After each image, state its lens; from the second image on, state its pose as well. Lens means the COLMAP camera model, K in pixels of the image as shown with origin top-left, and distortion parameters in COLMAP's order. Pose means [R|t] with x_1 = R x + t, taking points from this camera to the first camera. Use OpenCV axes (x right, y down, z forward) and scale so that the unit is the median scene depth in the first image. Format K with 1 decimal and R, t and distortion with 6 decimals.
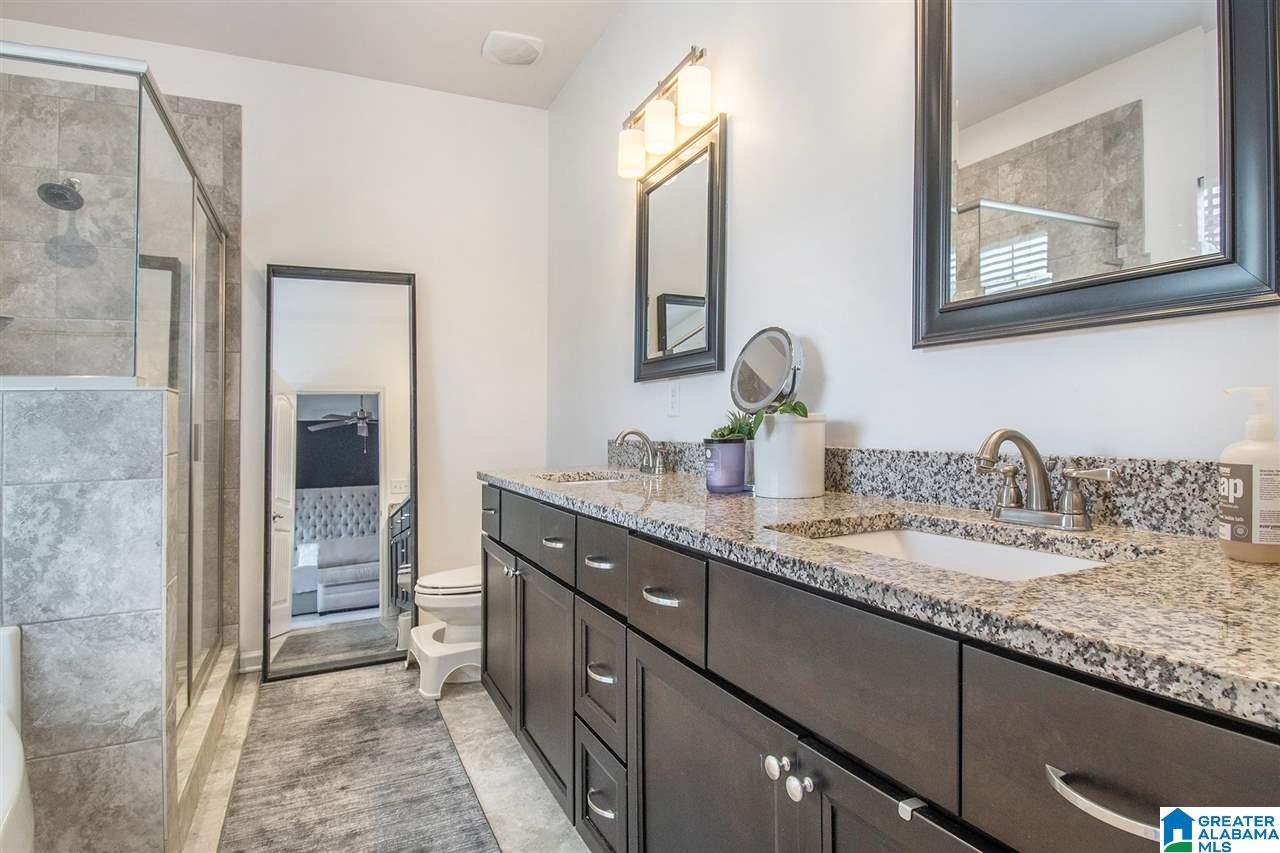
lens RADIAL K [[674.6, 0, 640.0], [0, 674.6, 426.5], [0, 0, 1]] dist [0.002816, 0.000282]
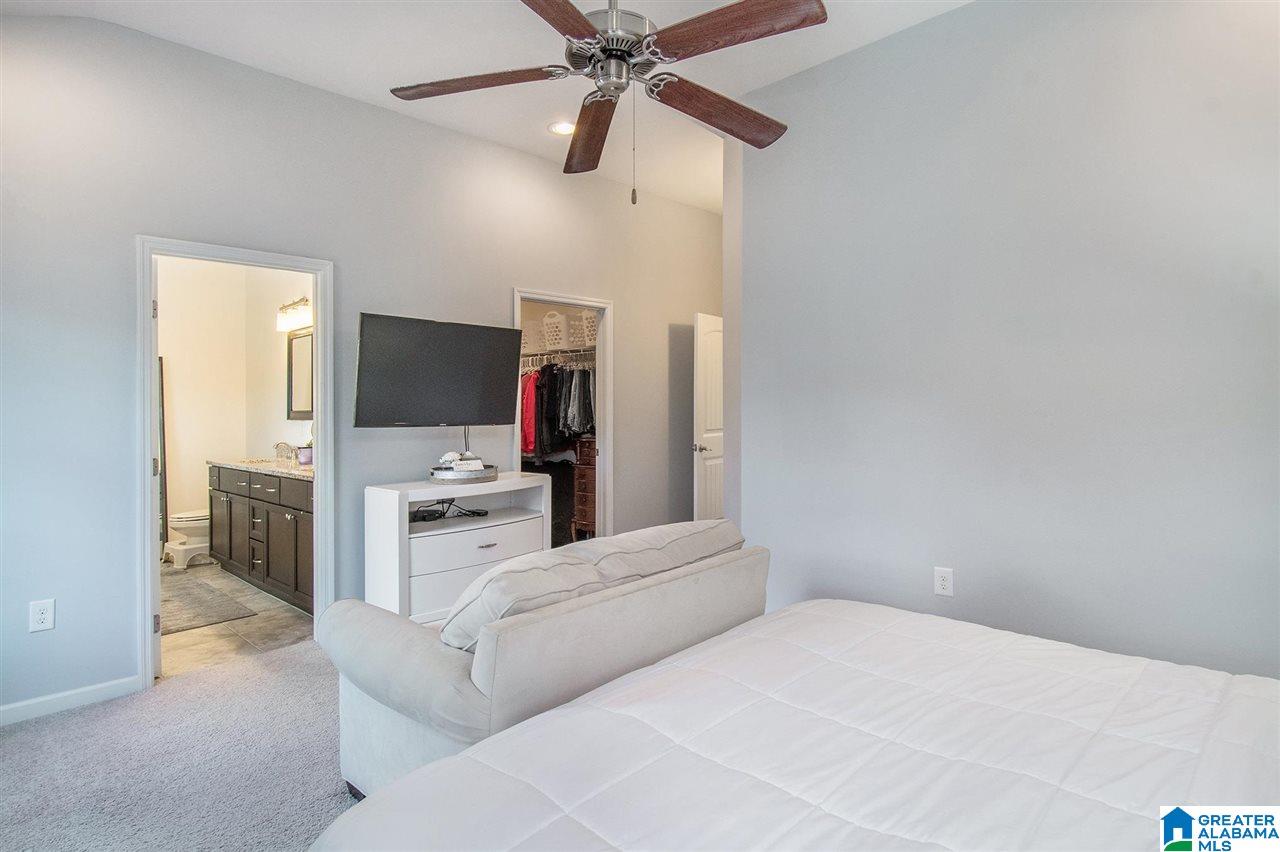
lens RADIAL K [[674.6, 0, 640.0], [0, 674.6, 426.0], [0, 0, 1]] dist [0.002816, 0.000282]
pose [[0.933969, -0.003292, 0.357339, 0.312218], [-0.000013, 0.999957, 0.009246, -0.070843], [-0.357355, -0.008640, 0.933929, -1.665090]]
